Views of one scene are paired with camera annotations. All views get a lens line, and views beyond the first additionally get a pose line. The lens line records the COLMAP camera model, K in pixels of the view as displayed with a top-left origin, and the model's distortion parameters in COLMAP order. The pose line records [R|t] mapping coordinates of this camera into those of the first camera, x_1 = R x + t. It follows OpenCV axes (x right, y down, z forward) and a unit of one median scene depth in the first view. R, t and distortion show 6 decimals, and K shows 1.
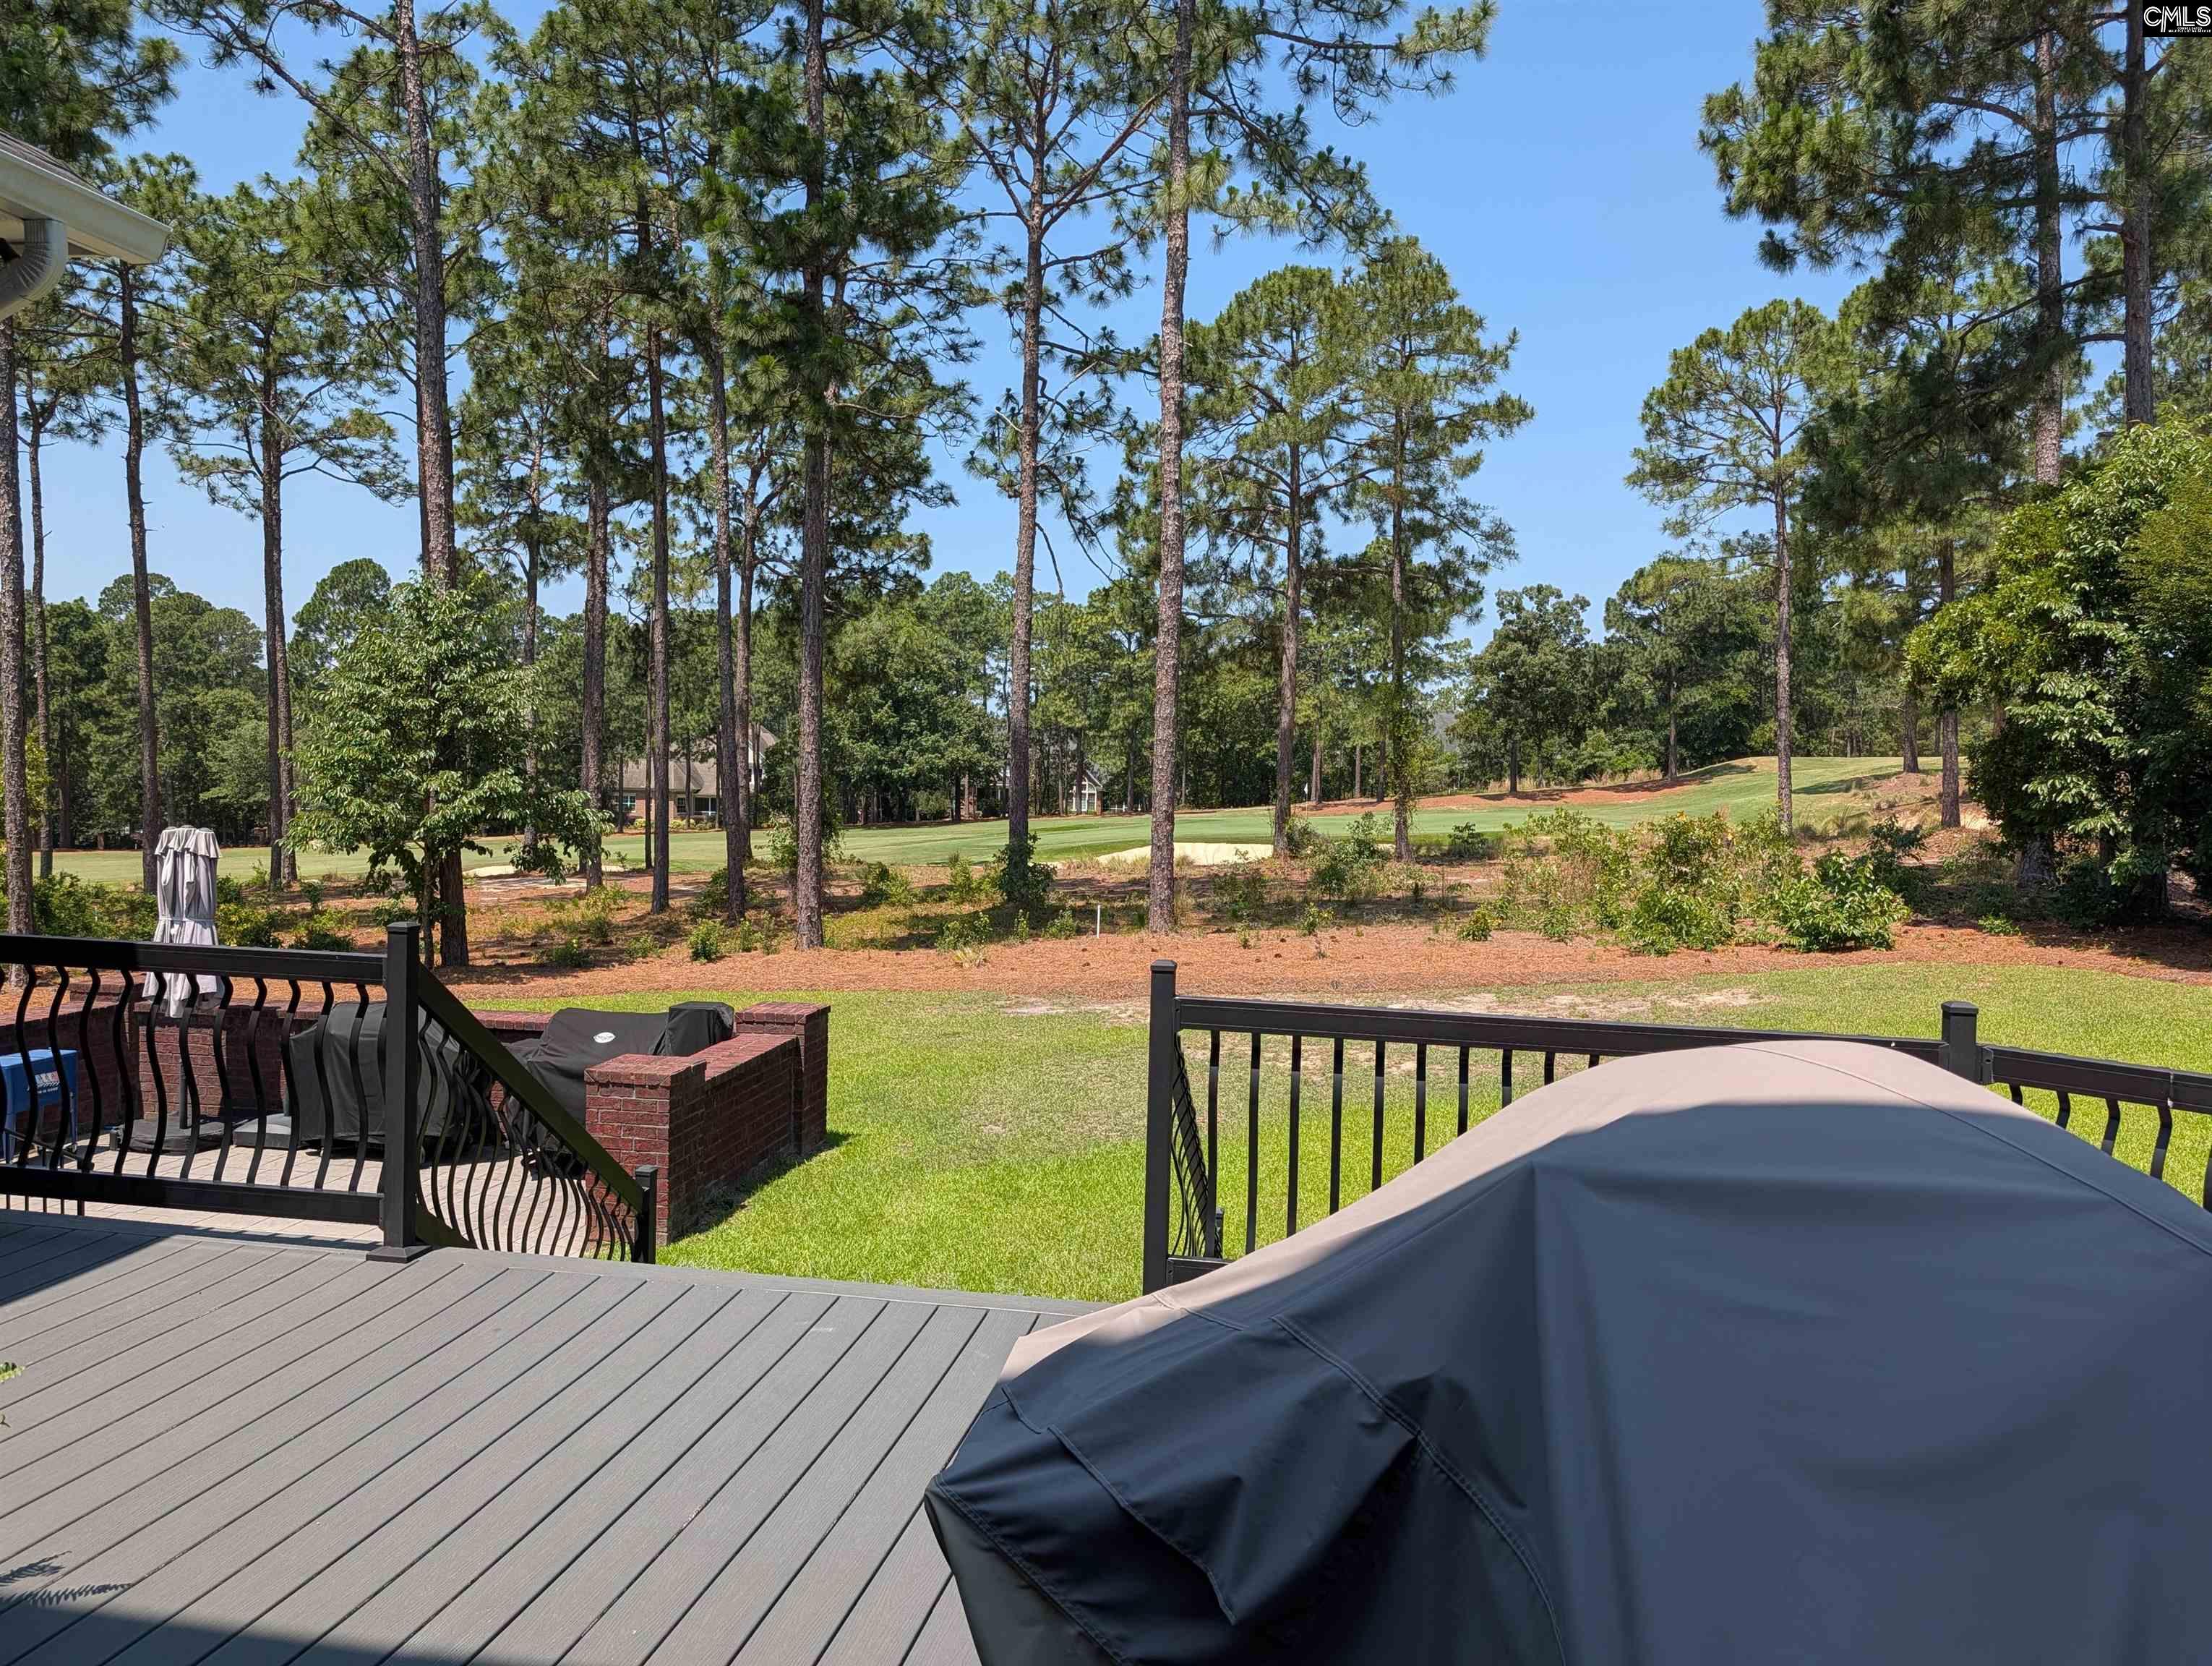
lens RADIAL K [[1551.5, 0, 1106.0], [0, 1551.5, 833.0], [0, 0, 1]] dist [0.177616, -0.427557]
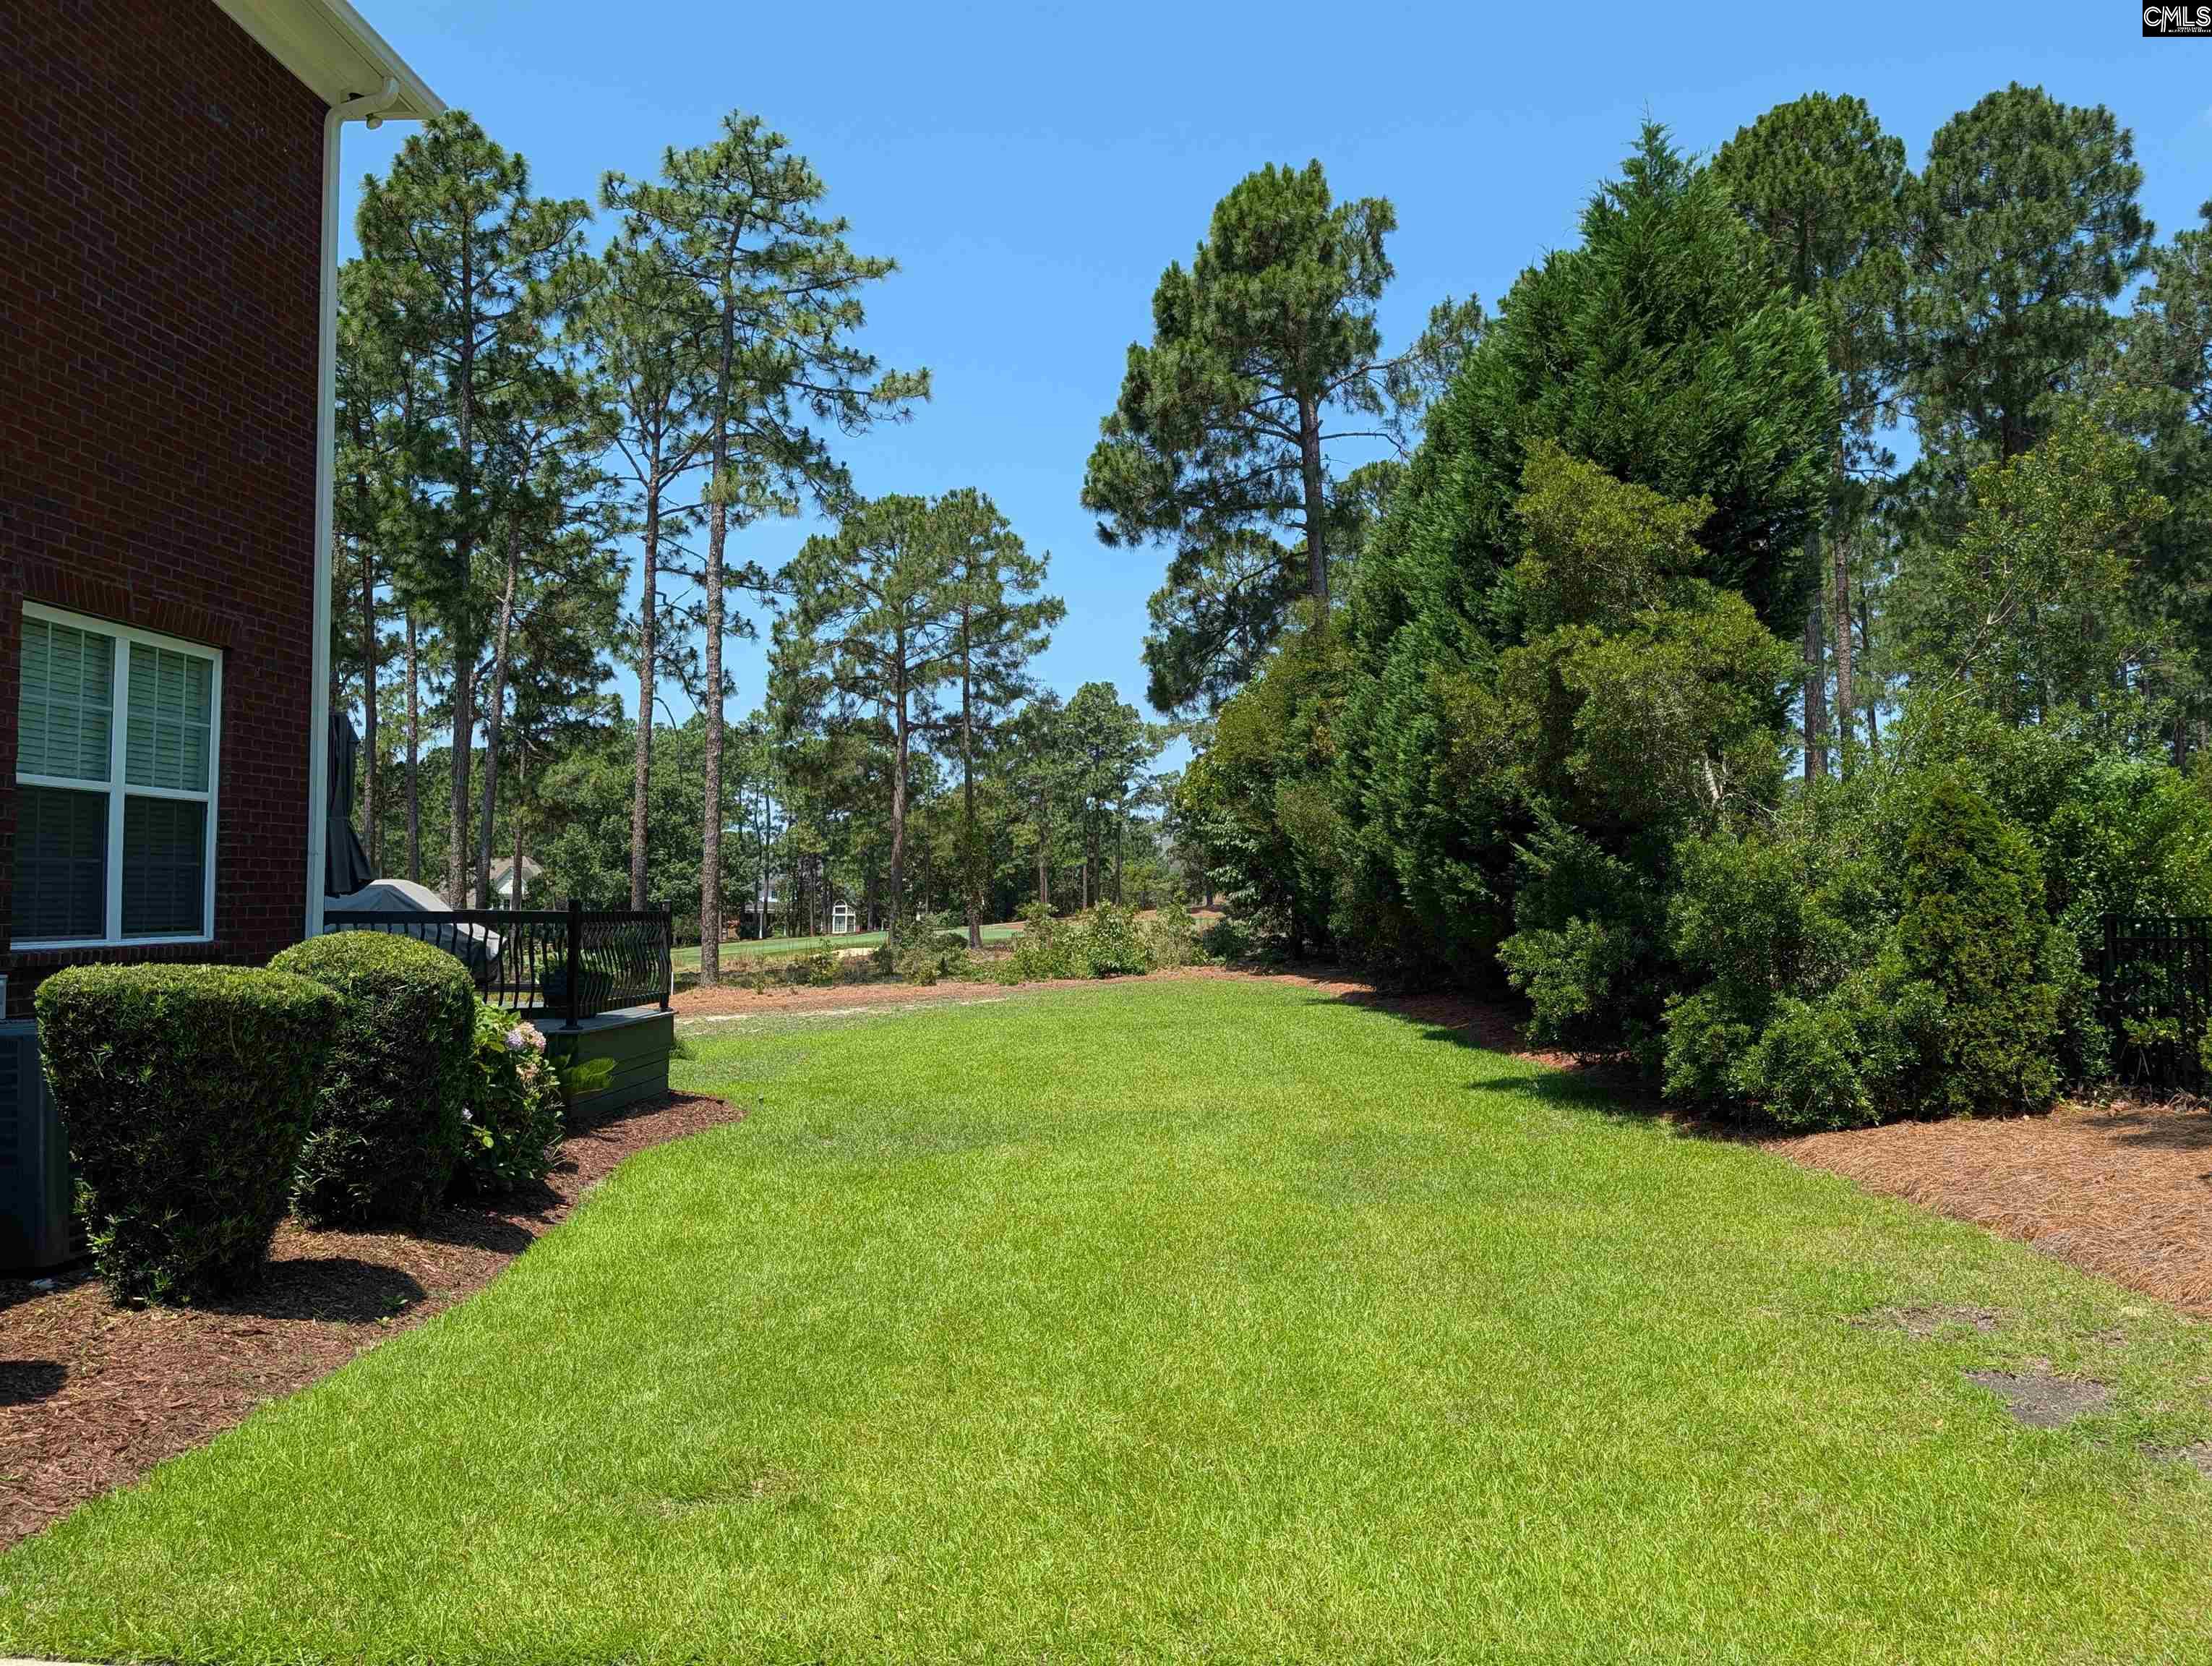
lens RADIAL K [[1549.1, 0, 1106.0], [0, 1549.1, 833.0], [0, 0, 1]] dist [-0.042486, -0.000966]
pose [[0.991419, -0.013319, 0.130043, 0.127914], [0.023700, 0.996623, -0.078617, 0.021984], [-0.128557, 0.081024, 0.988387, -0.266970]]
